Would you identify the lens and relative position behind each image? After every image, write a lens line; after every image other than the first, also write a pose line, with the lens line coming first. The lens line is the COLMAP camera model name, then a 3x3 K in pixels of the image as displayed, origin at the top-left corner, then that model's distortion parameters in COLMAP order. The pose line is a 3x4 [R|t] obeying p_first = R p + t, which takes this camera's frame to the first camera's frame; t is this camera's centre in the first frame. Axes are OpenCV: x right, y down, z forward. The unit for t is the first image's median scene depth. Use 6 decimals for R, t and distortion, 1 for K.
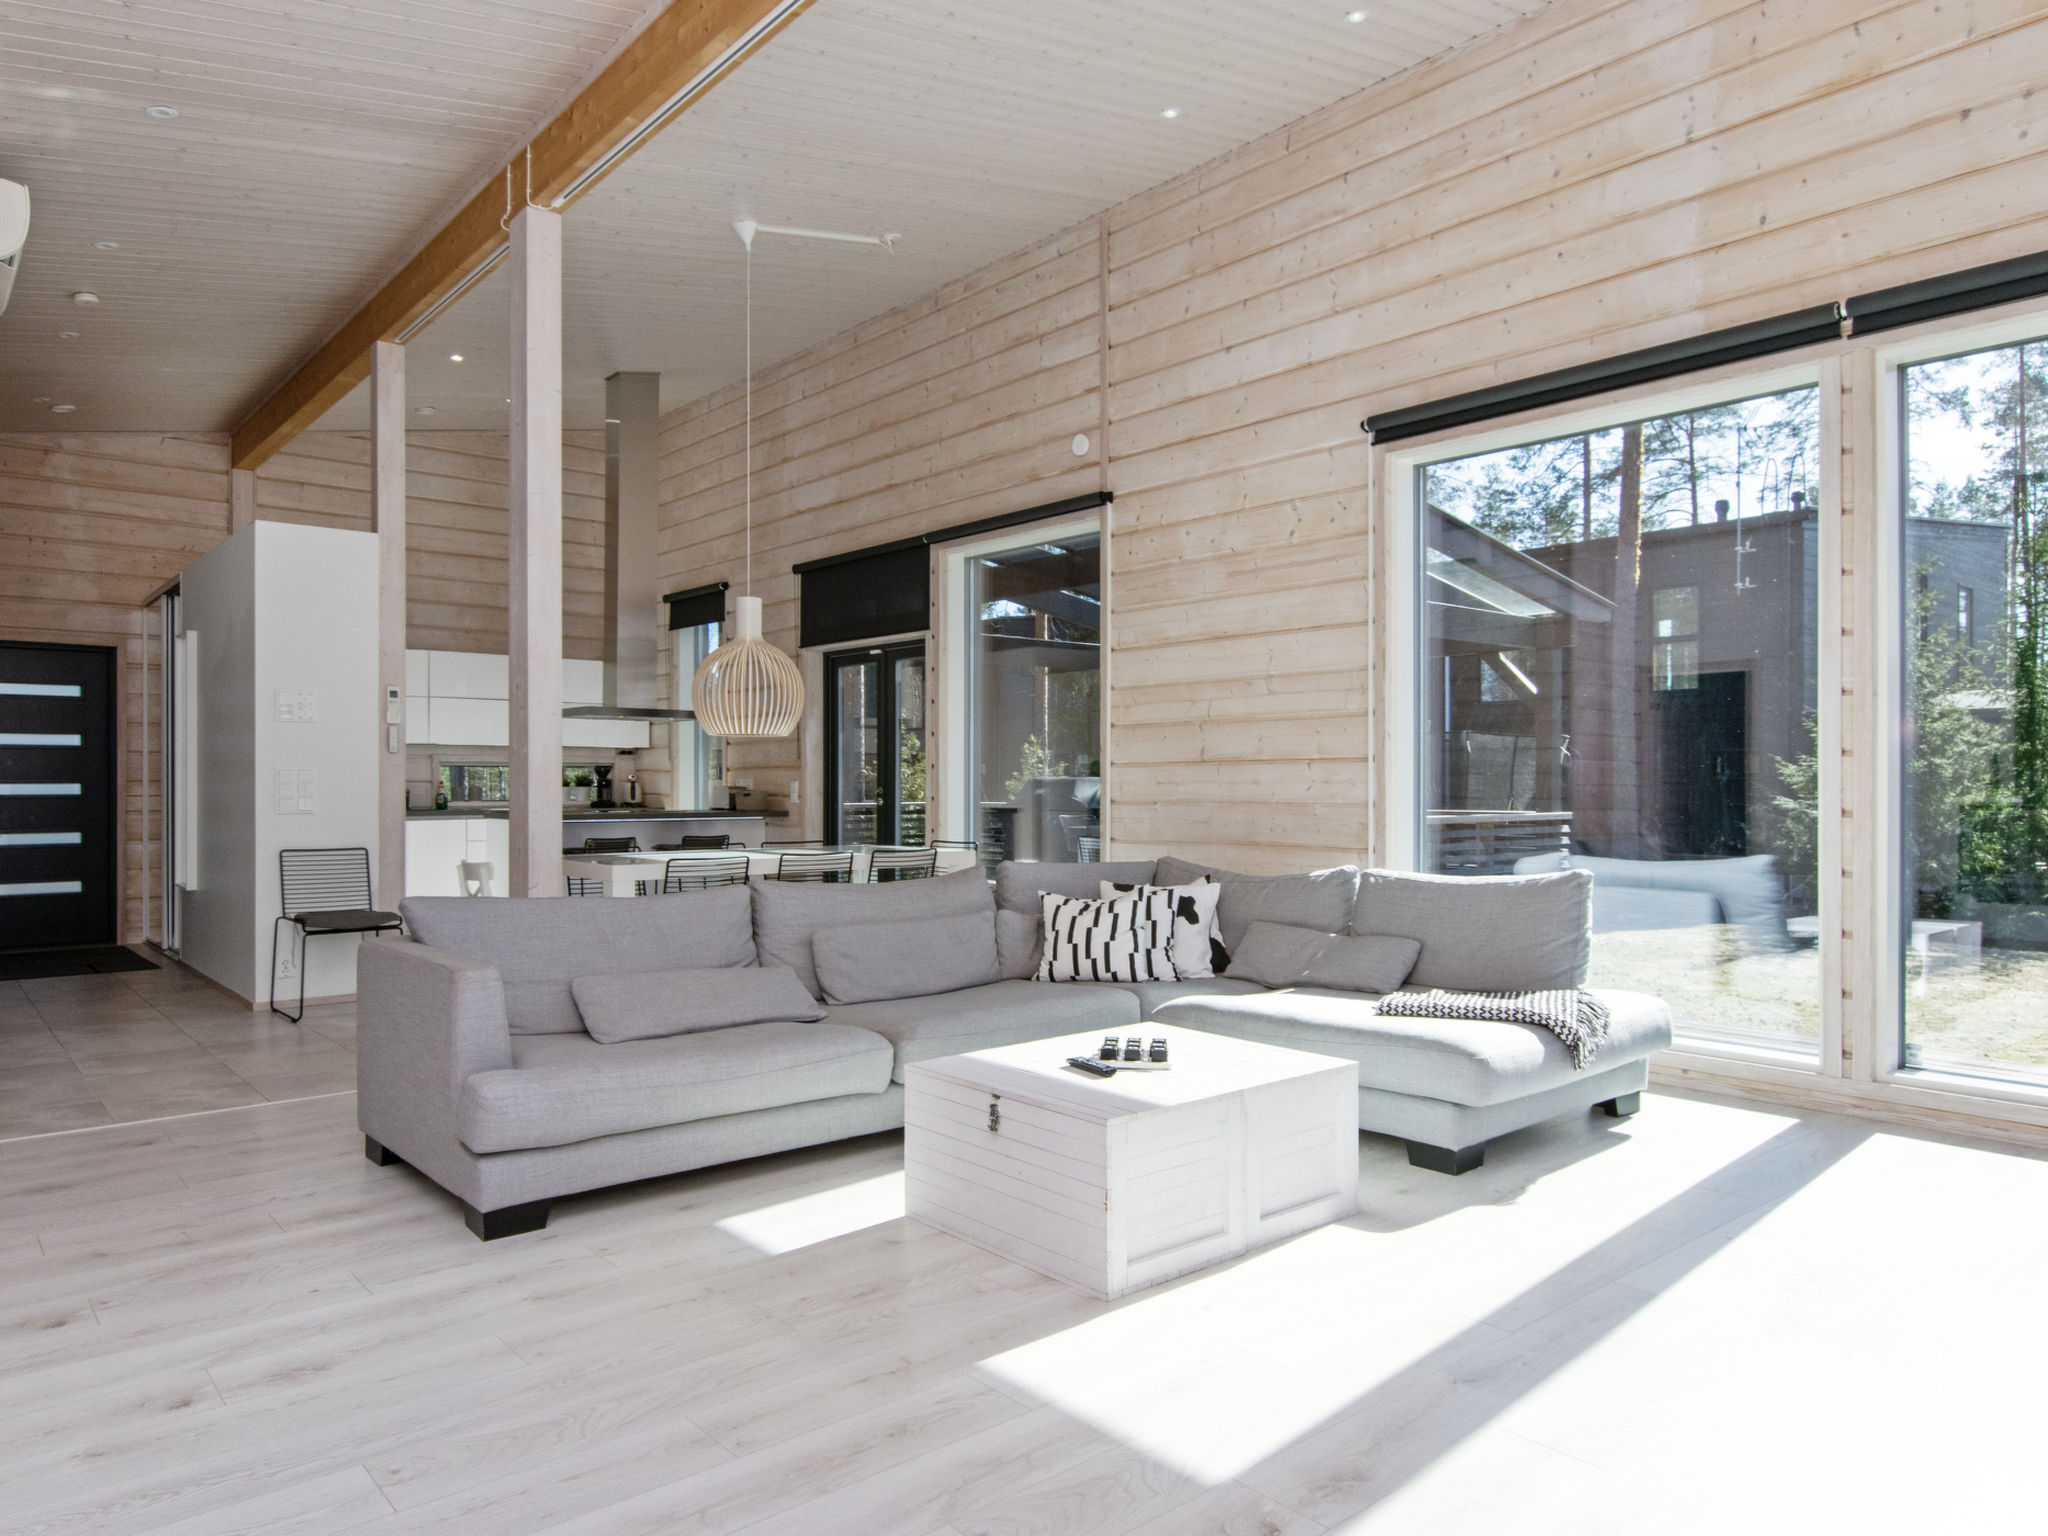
lens RADIAL K [[1321.1, 0, 1024.1], [0, 1321.1, 789.4], [0, 0, 1]] dist [0.006075, -0.006138]
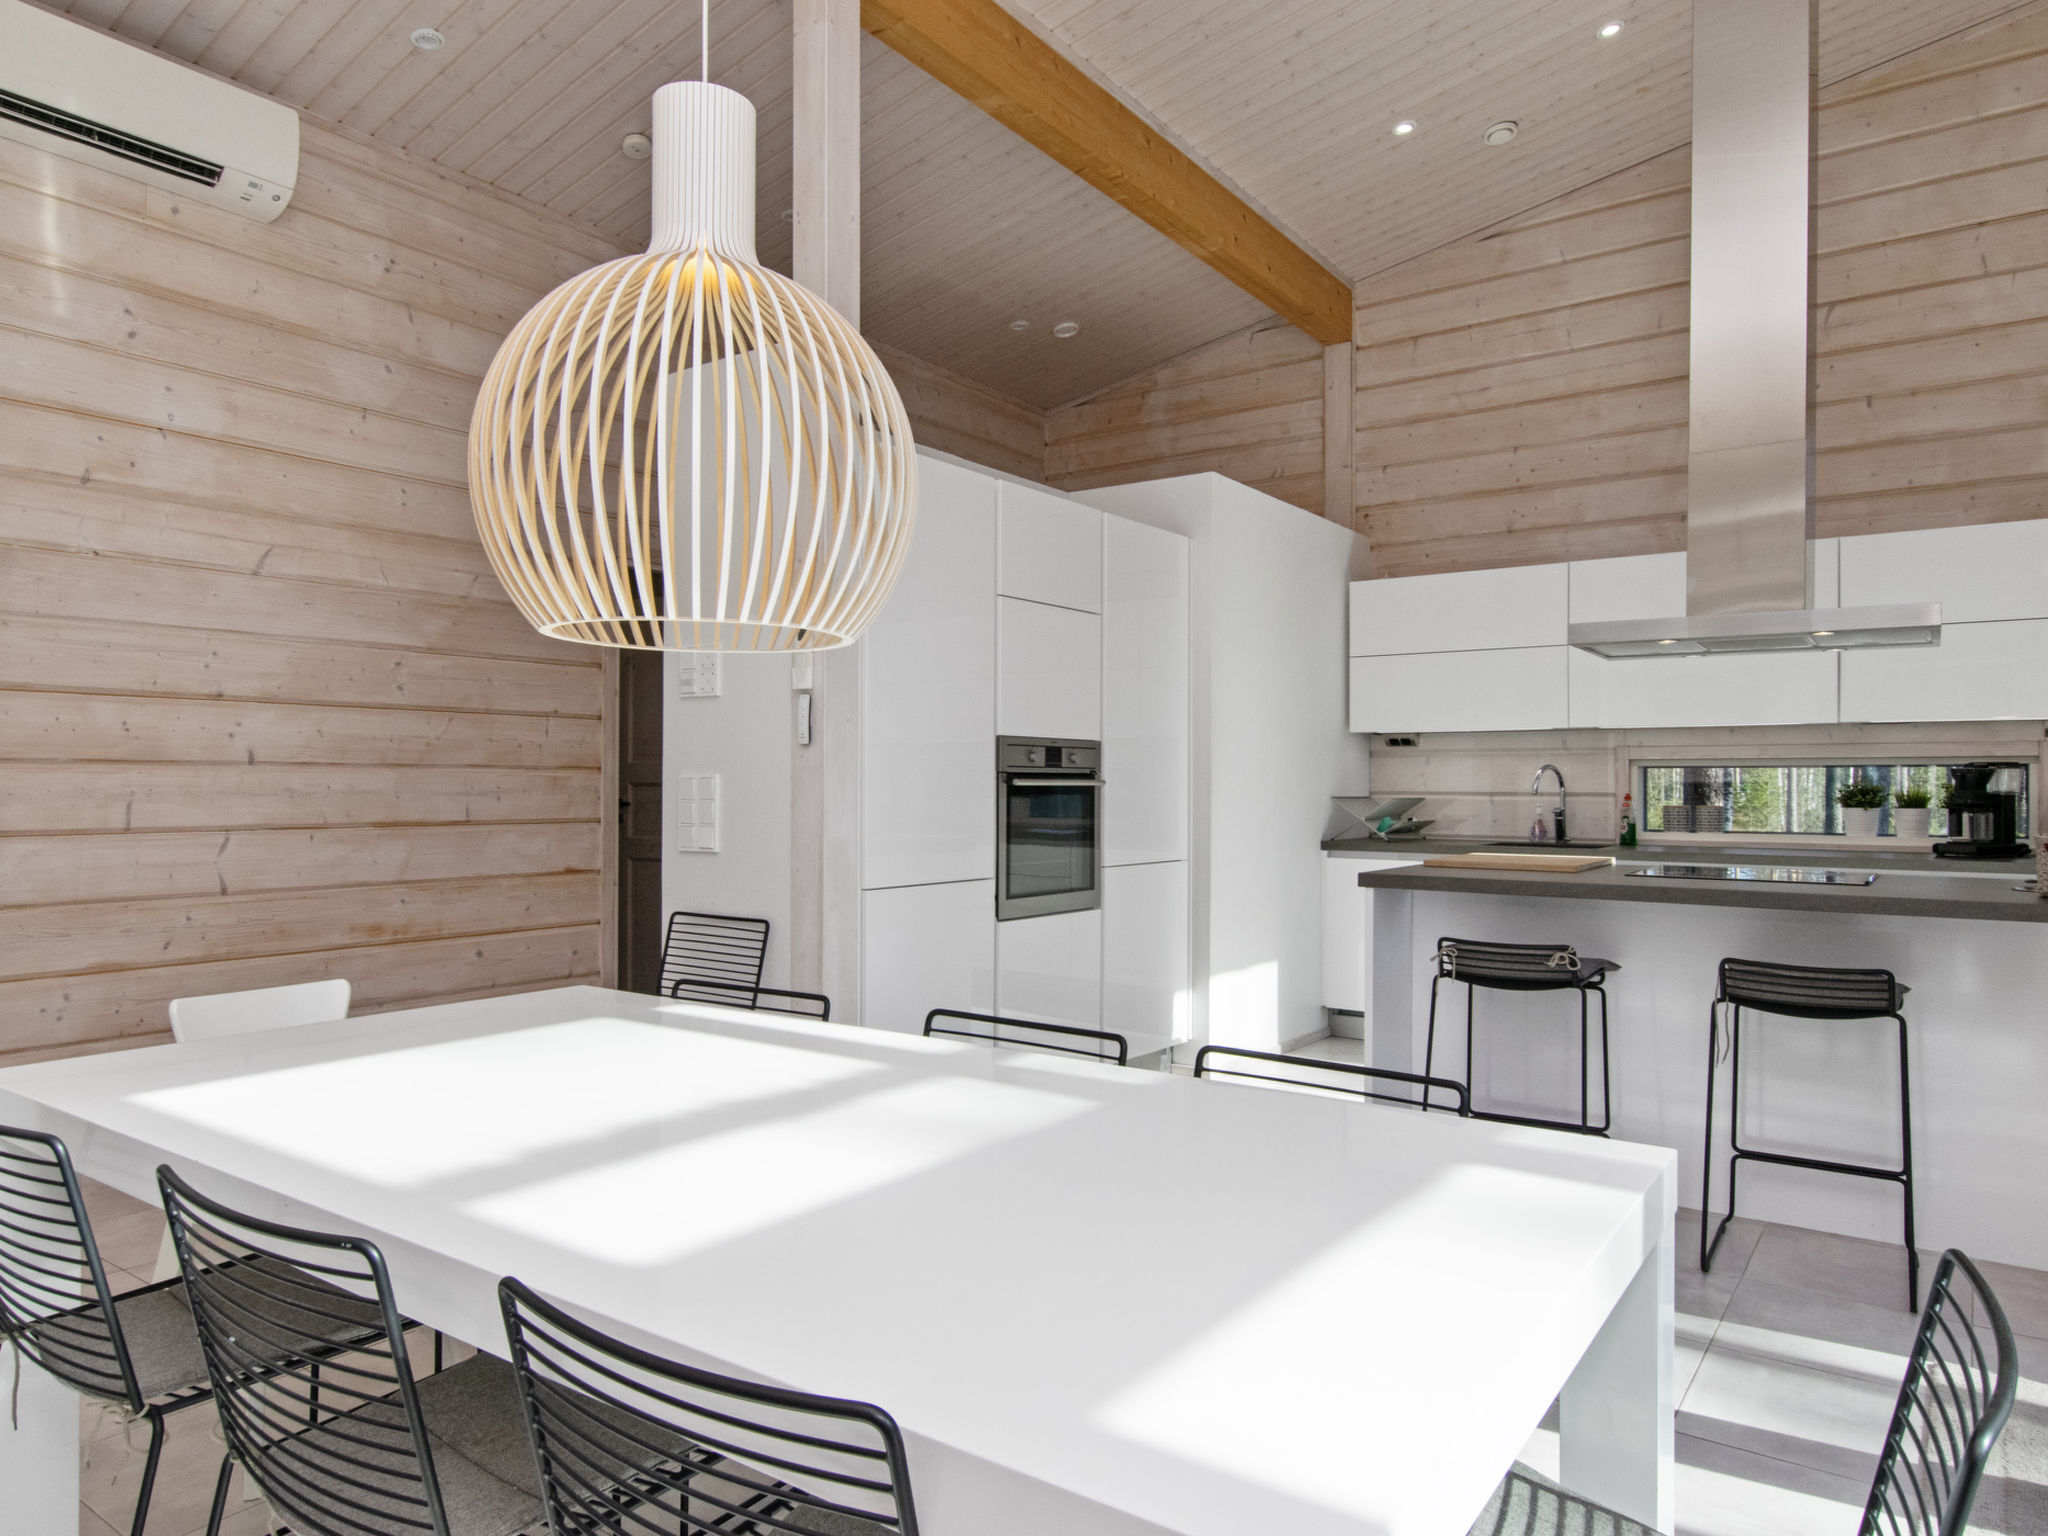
lens RADIAL K [[1272.6, 0, 1032.5], [0, 1272.6, 770.4], [0, 0, 1]] dist [0.008074, 0.000355]
pose [[0.234902, -0.002850, -0.972015, 0.034325], [-0.012256, 0.999908, -0.005894, -0.018391], [0.971942, 0.013298, 0.234845, 1.088565]]
